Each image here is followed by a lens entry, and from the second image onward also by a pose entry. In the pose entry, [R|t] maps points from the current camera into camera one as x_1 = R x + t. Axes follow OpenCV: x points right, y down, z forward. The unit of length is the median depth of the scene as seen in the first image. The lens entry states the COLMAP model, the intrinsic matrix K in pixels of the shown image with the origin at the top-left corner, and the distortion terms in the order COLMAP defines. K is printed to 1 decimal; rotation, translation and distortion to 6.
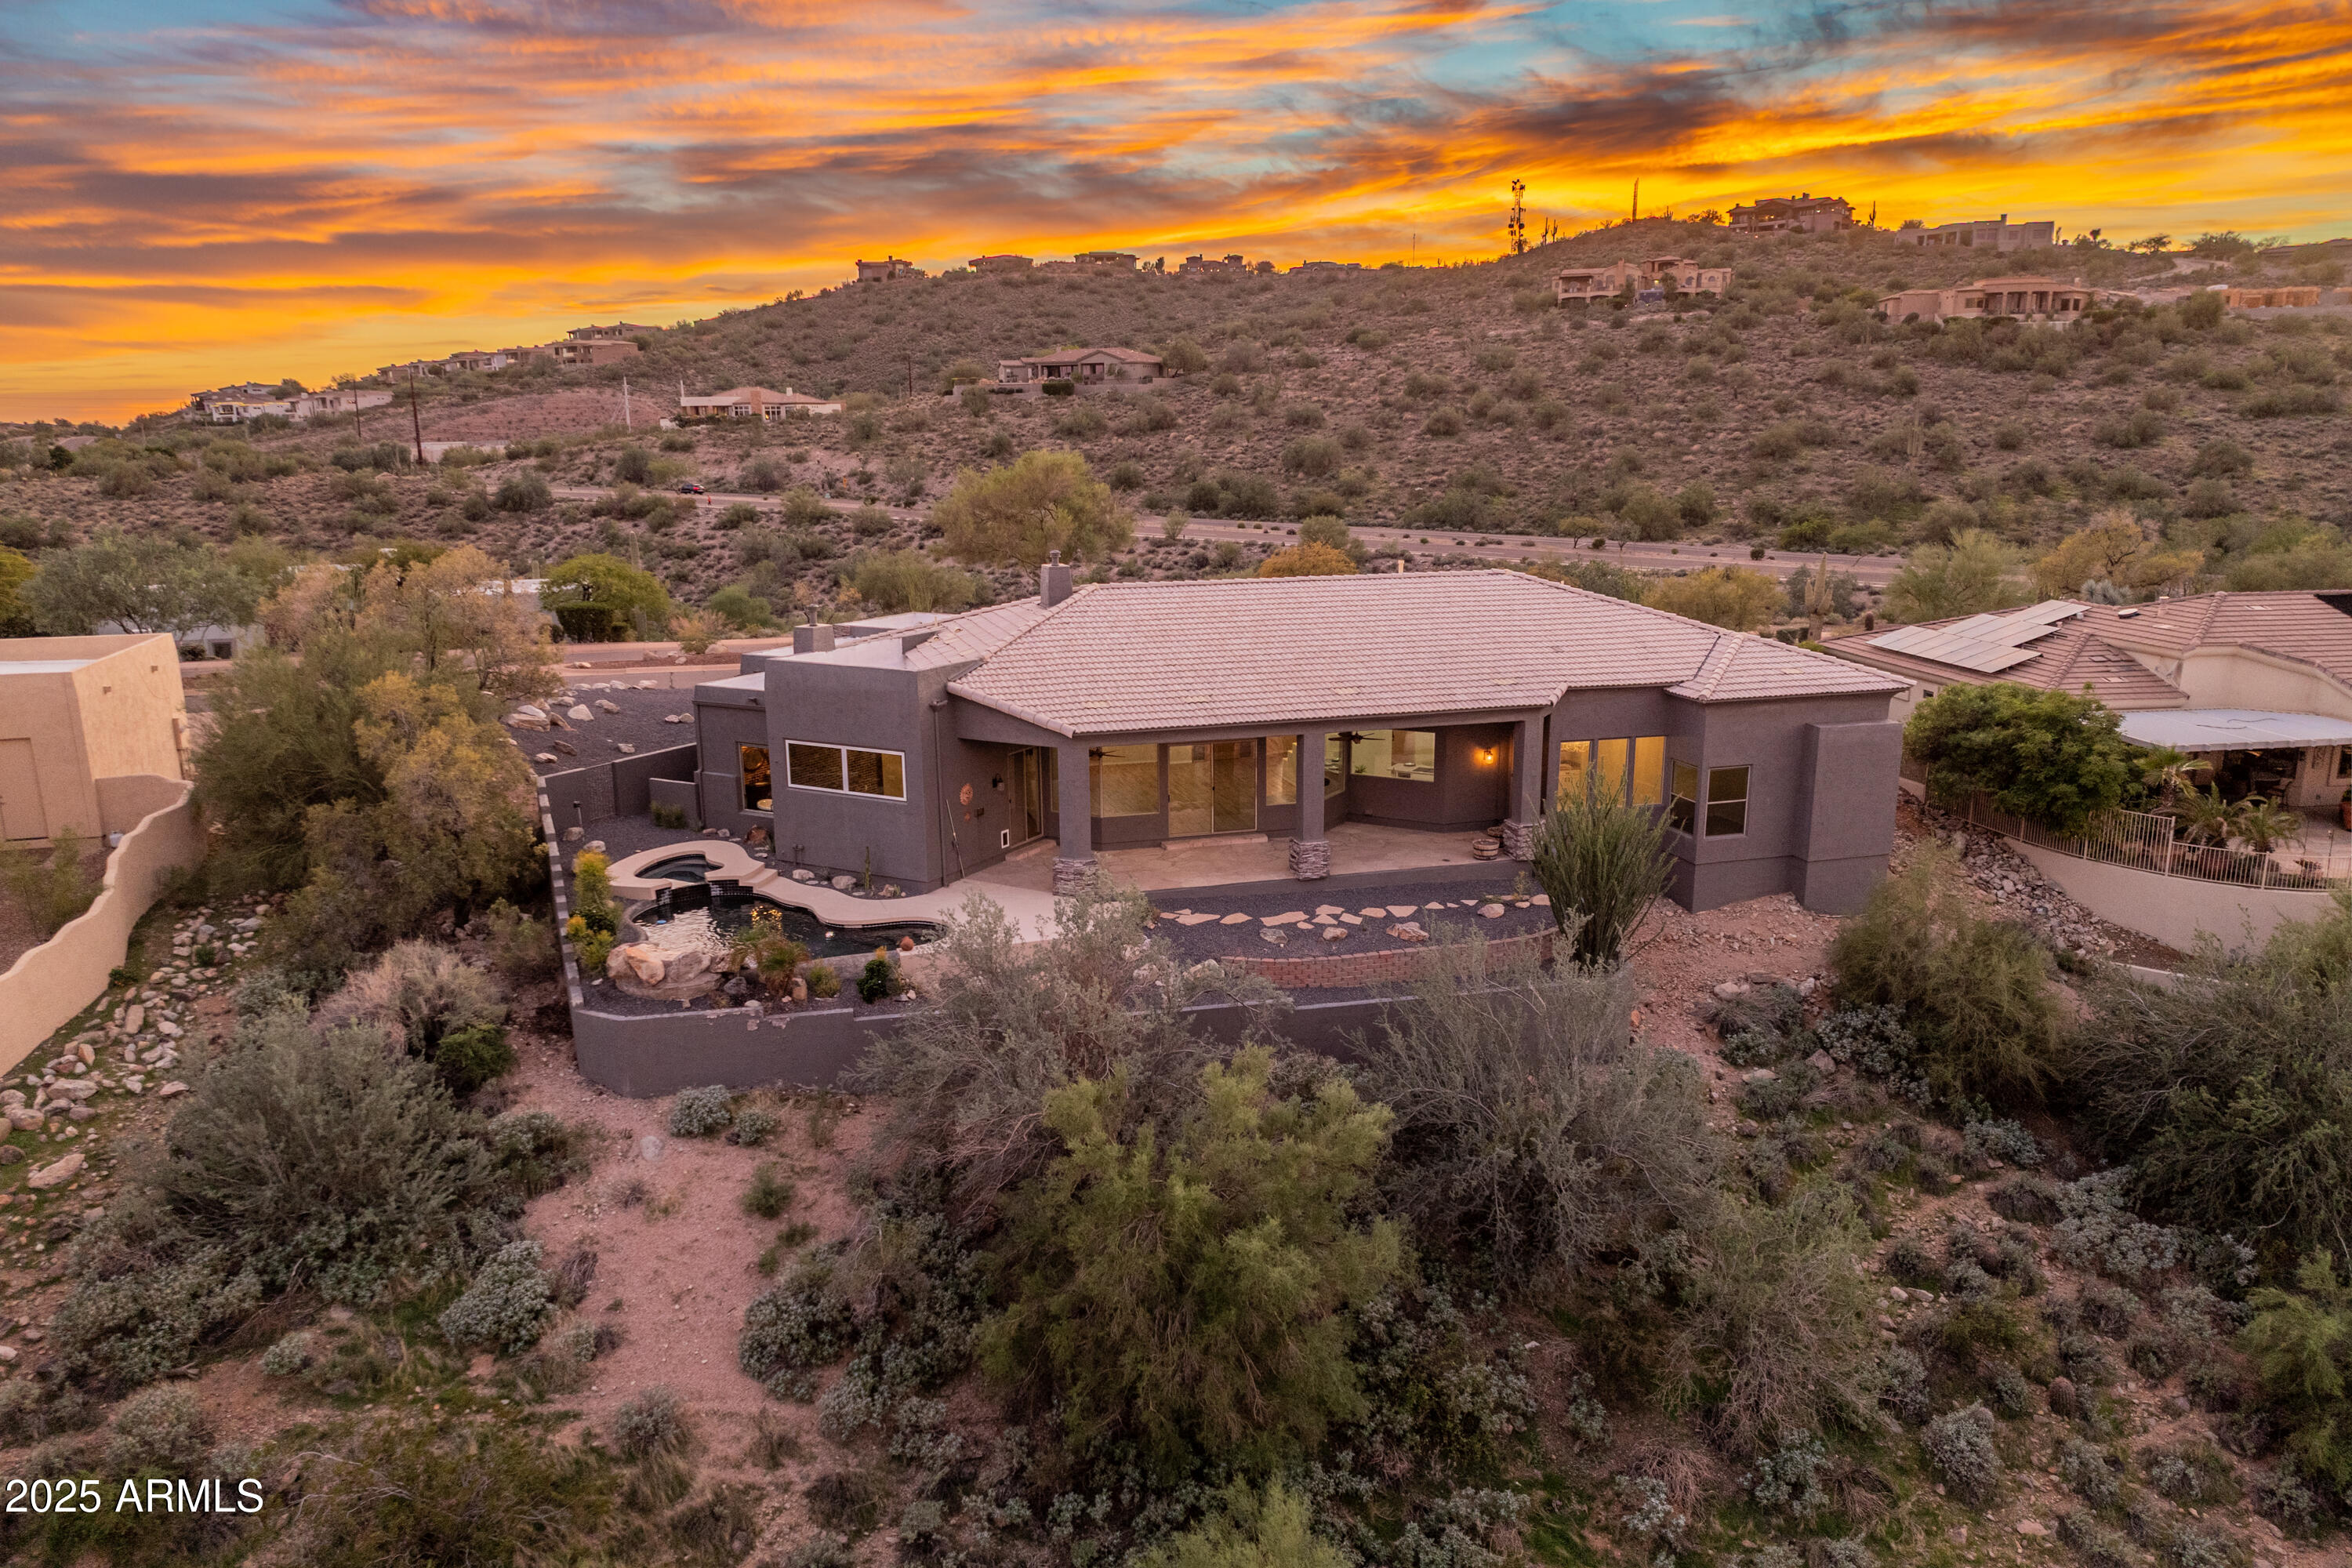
lens RADIAL K [[1652.8, 0, 1176.0], [0, 1652.8, 784.0], [0, 0, 1]] dist [-0.003237, -0.008010]
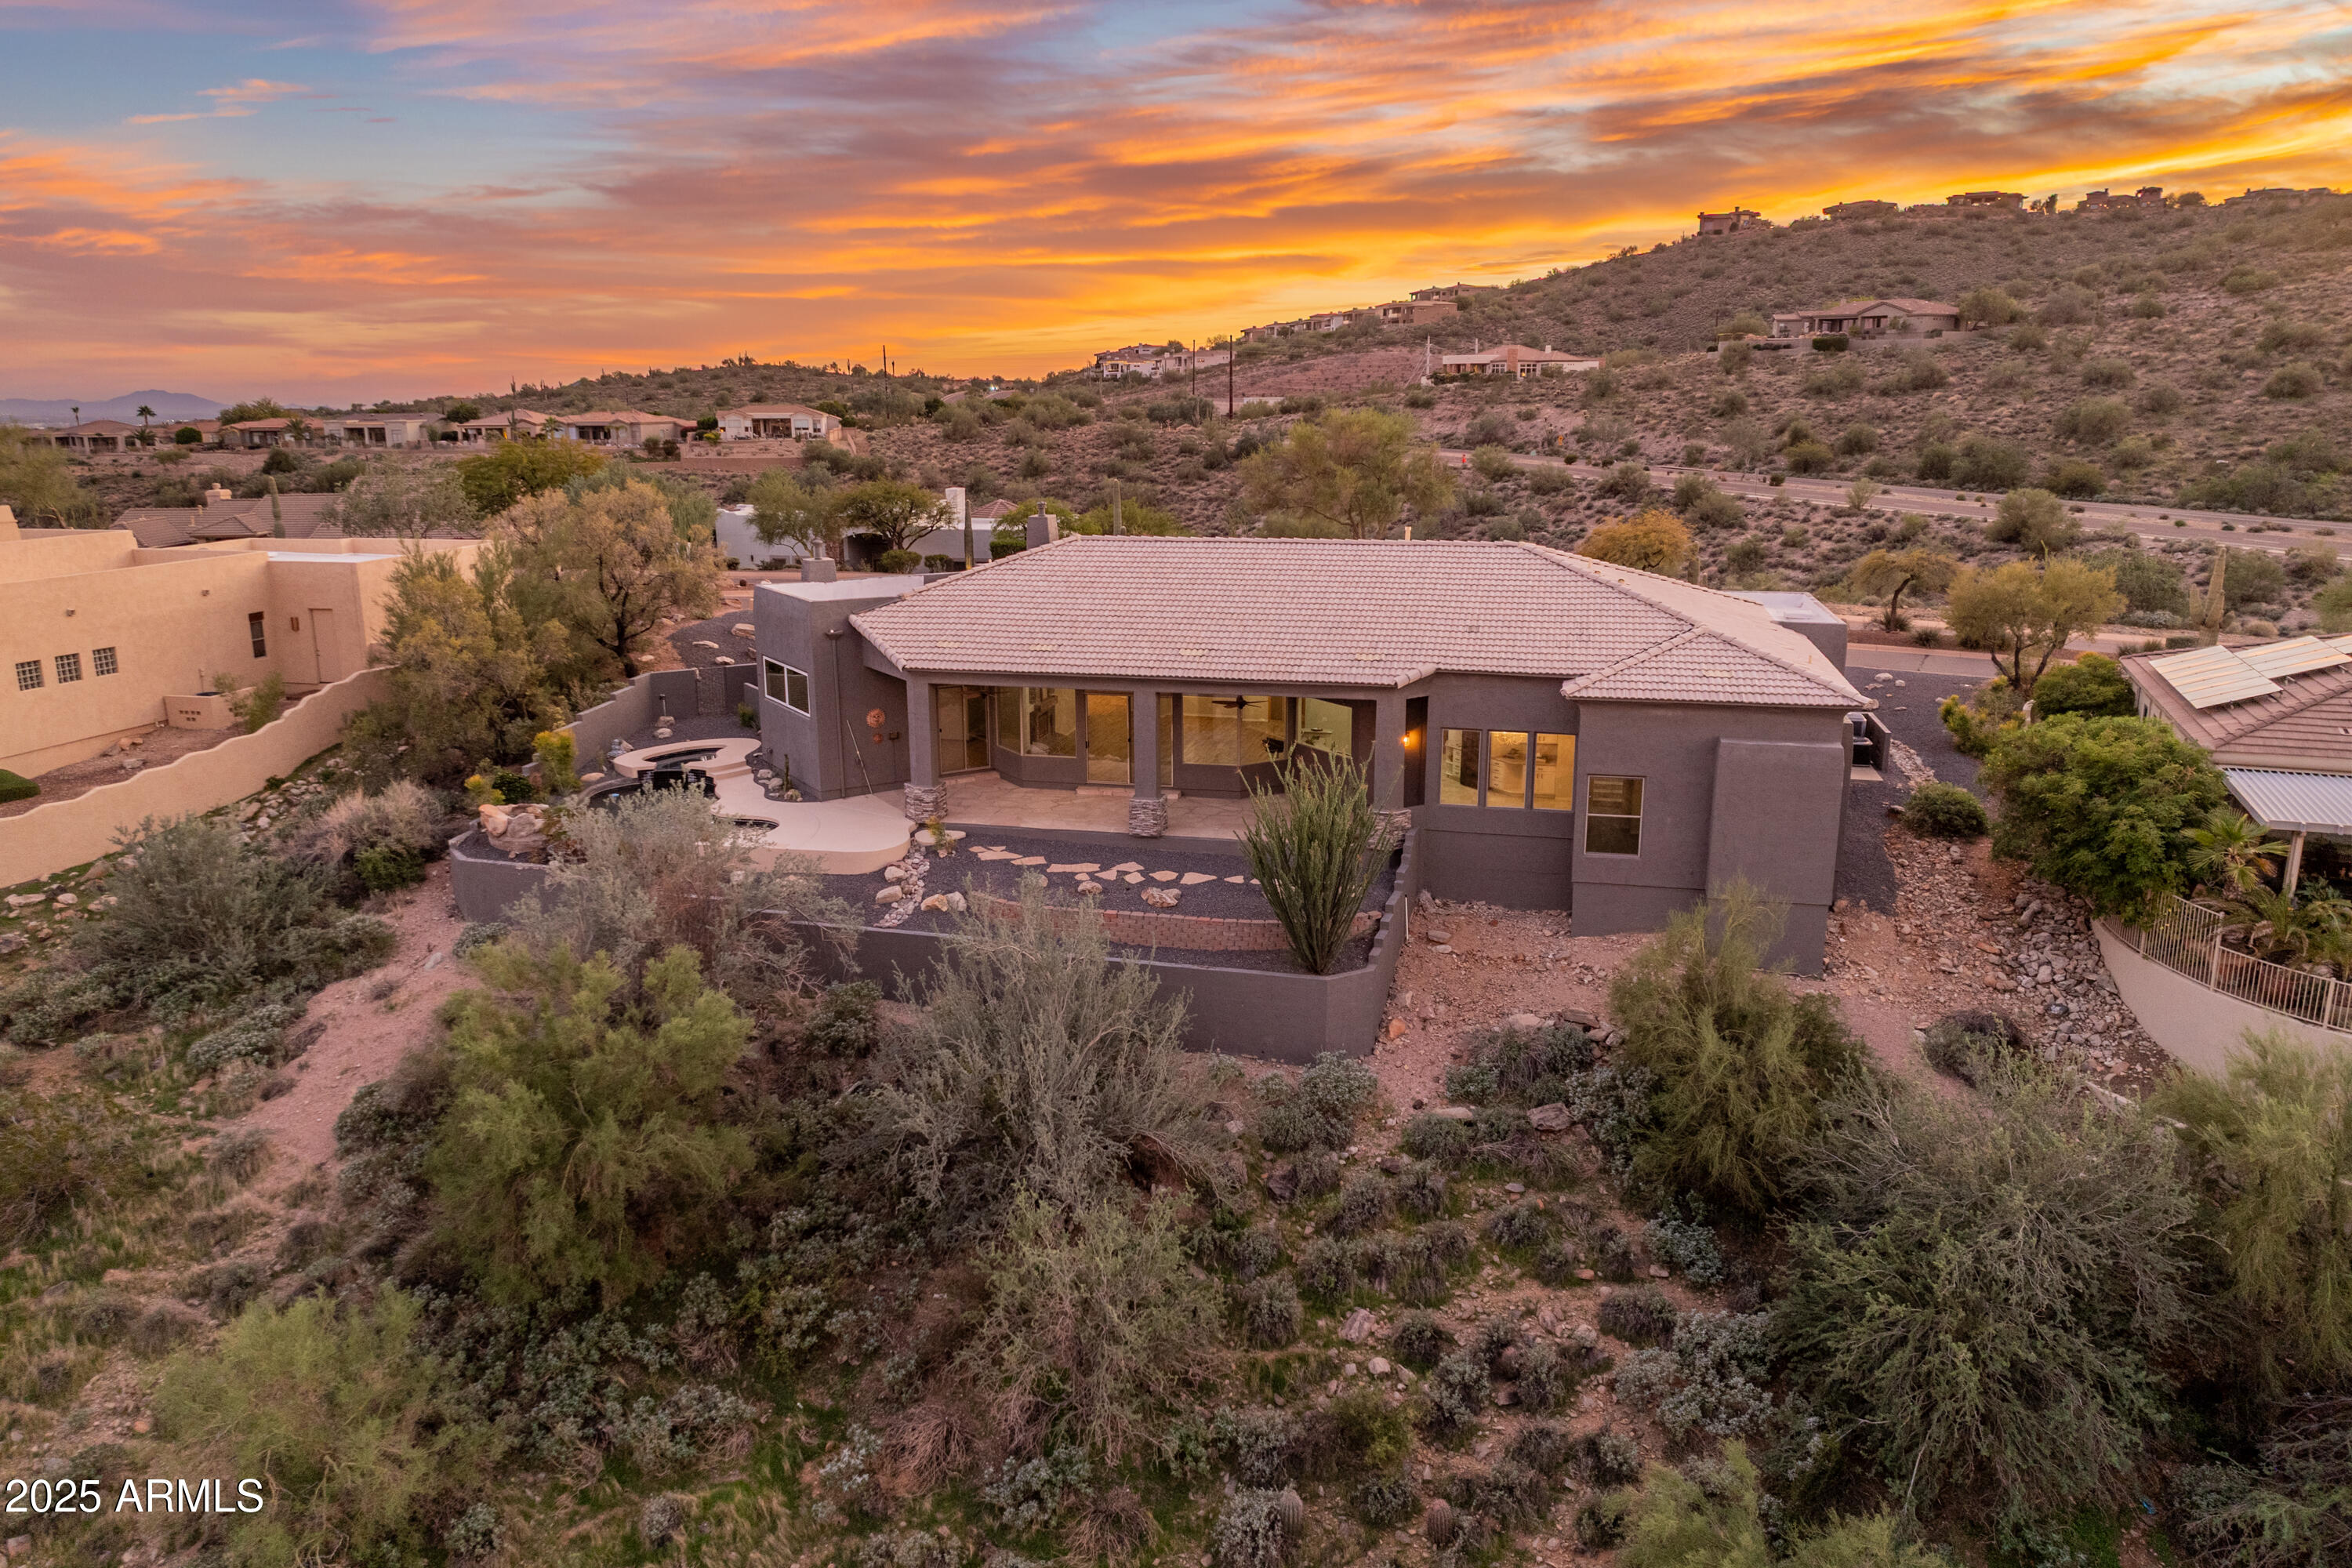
lens RADIAL K [[1651.7, 0, 1175.7], [0, 1651.7, 751.1], [0, 0, 1]] dist [0.006279, -0.033654]
pose [[0.872929, 0.108105, -0.475719, 0.117563], [-0.105477, 0.993897, 0.032311, -0.005848], [0.476309, 0.021973, 0.879003, 0.026096]]
